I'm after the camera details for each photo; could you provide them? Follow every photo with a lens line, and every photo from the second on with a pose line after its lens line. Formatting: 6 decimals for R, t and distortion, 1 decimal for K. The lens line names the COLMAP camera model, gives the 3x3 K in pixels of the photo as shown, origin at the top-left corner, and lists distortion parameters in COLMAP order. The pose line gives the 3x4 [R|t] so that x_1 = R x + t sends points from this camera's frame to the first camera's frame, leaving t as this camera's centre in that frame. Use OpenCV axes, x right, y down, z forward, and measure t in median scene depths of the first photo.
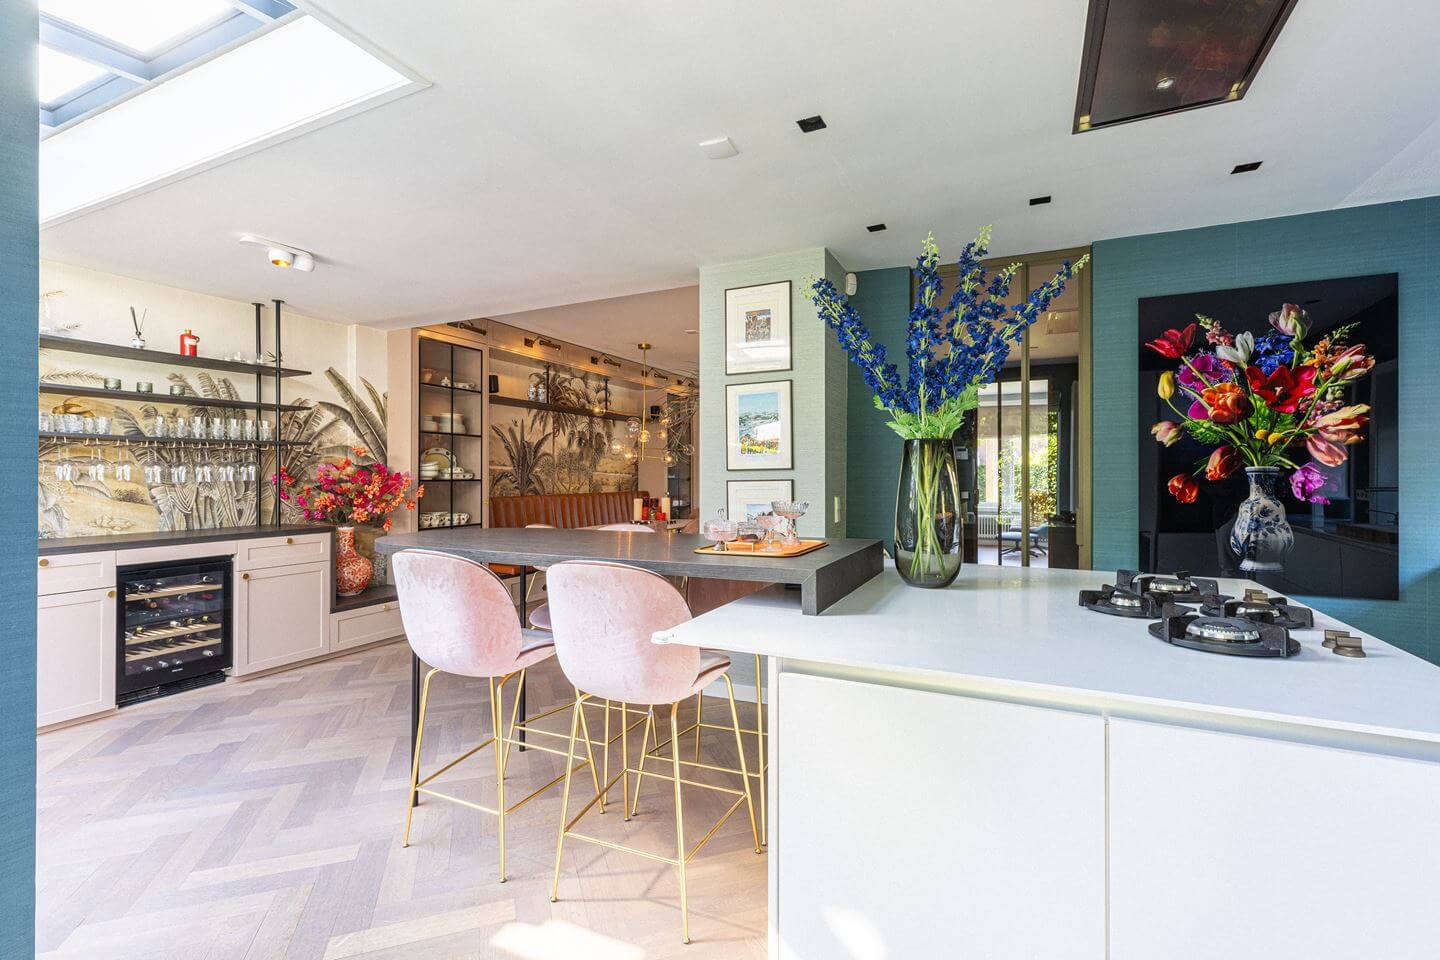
lens RADIAL K [[645.3, 0, 721.2], [0, 645.3, 473.8], [0, 0, 1]] dist [0.002025, 0.000008]
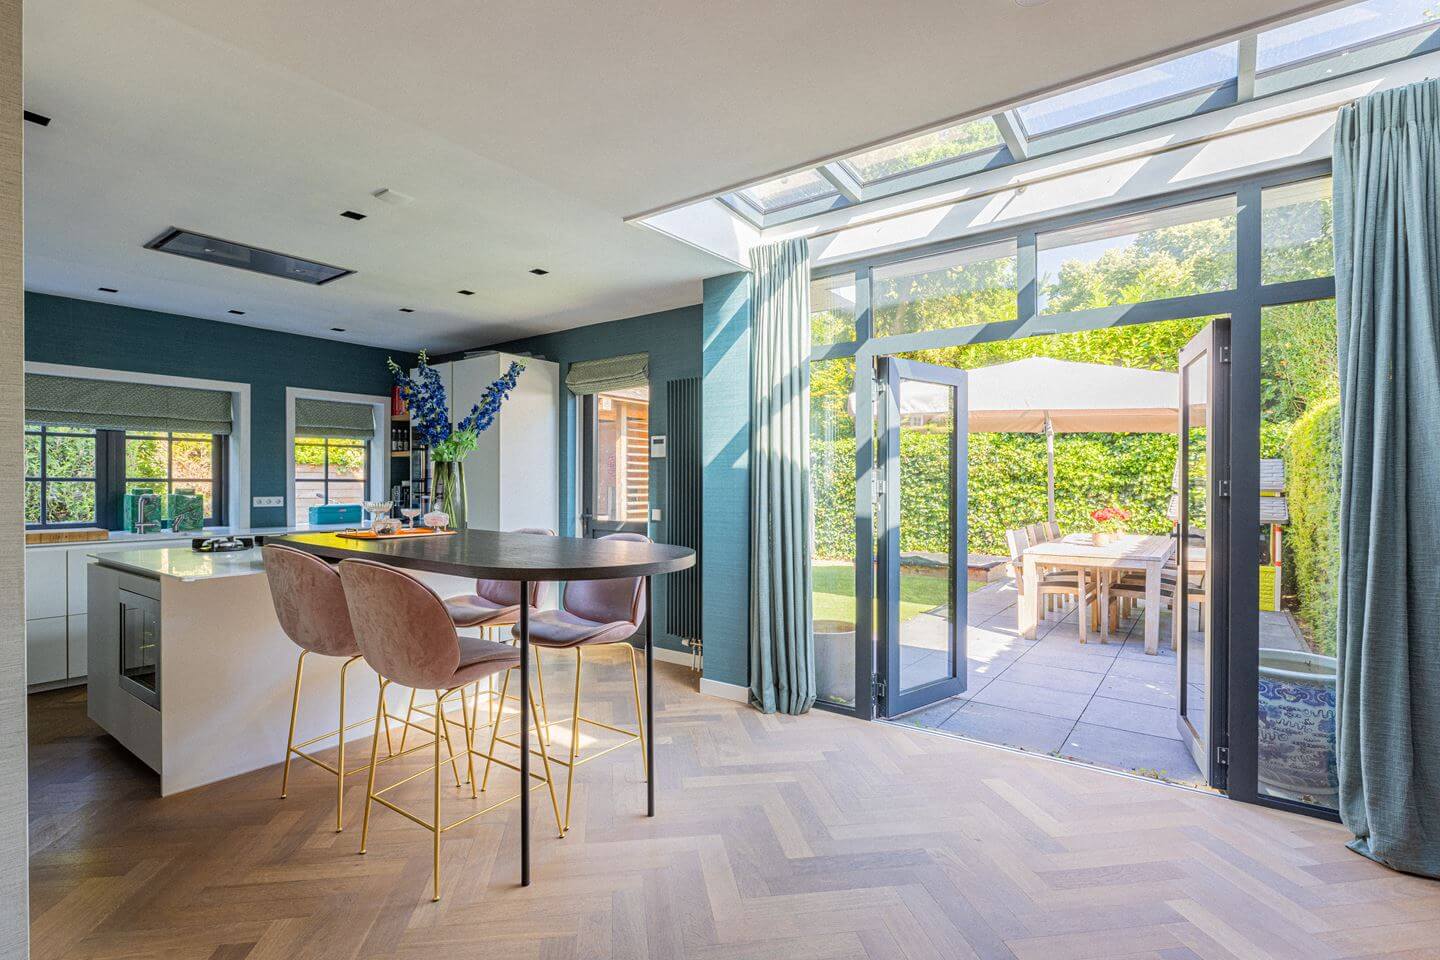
lens RADIAL K [[683.4, 0, 709.0], [0, 683.4, 489.5], [0, 0, 1]] dist [0.002775, 0.000569]
pose [[-0.977384, -0.005505, 0.211402, -0.282057], [-0.003427, 0.999942, 0.010191, 0.001073], [-0.211446, 0.009236, -0.977346, 0.724792]]
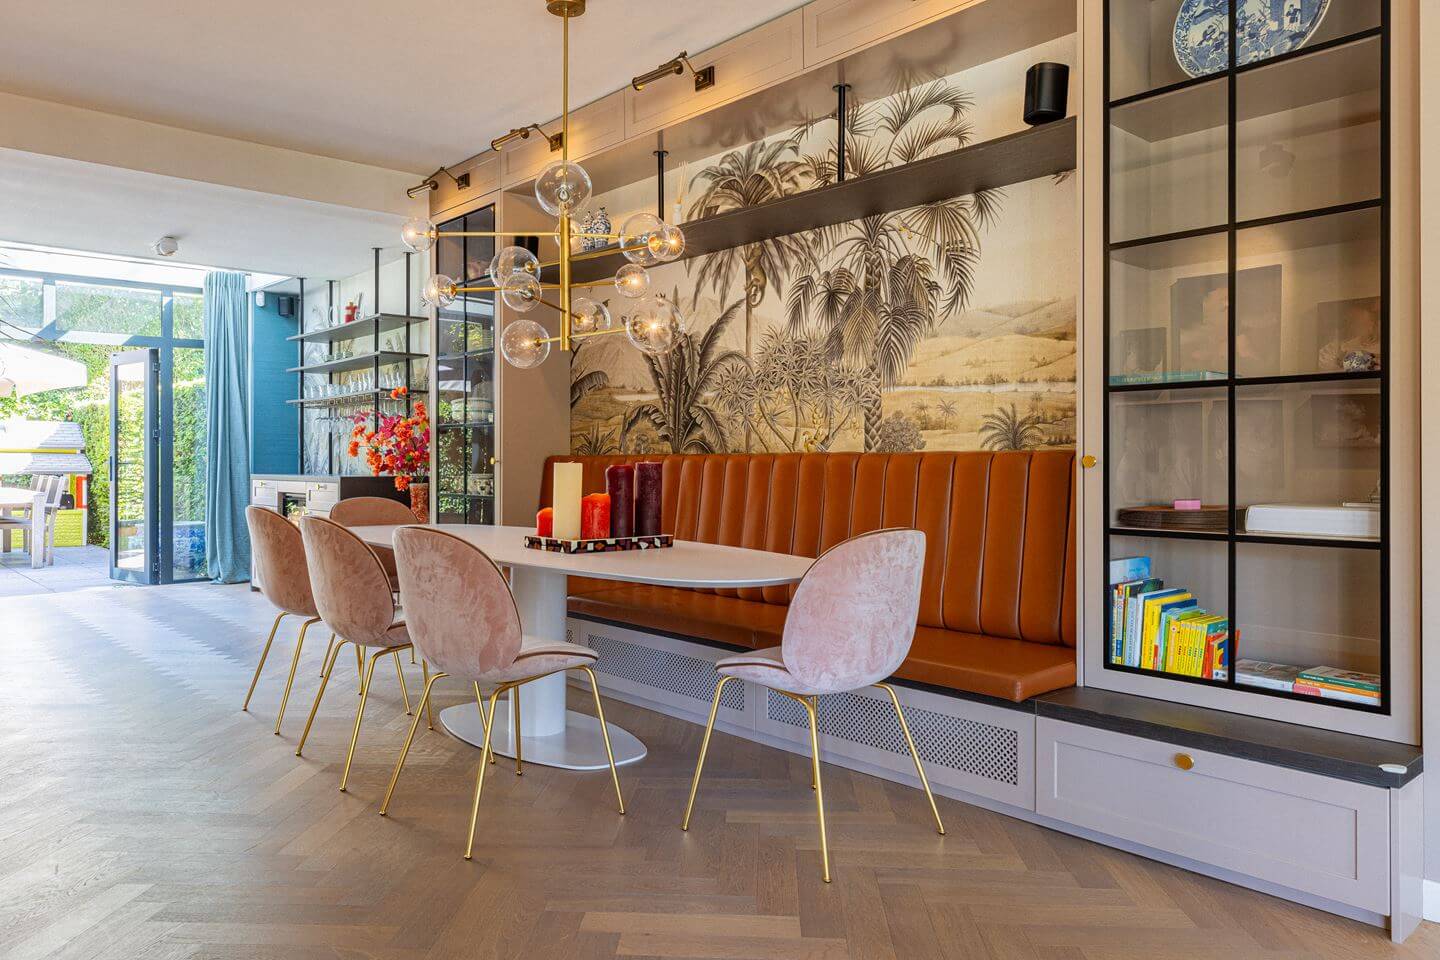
lens RADIAL K [[1023.3, 0, 721.1], [0, 1023.3, 473.9], [0, 0, 1]] dist [0.001889, 0.001883]
pose [[-0.401339, 0.004647, -0.915918, 0.355297], [-0.002254, 0.999979, 0.006061, 0.044643], [0.915927, 0.004496, -0.401320, 1.371511]]
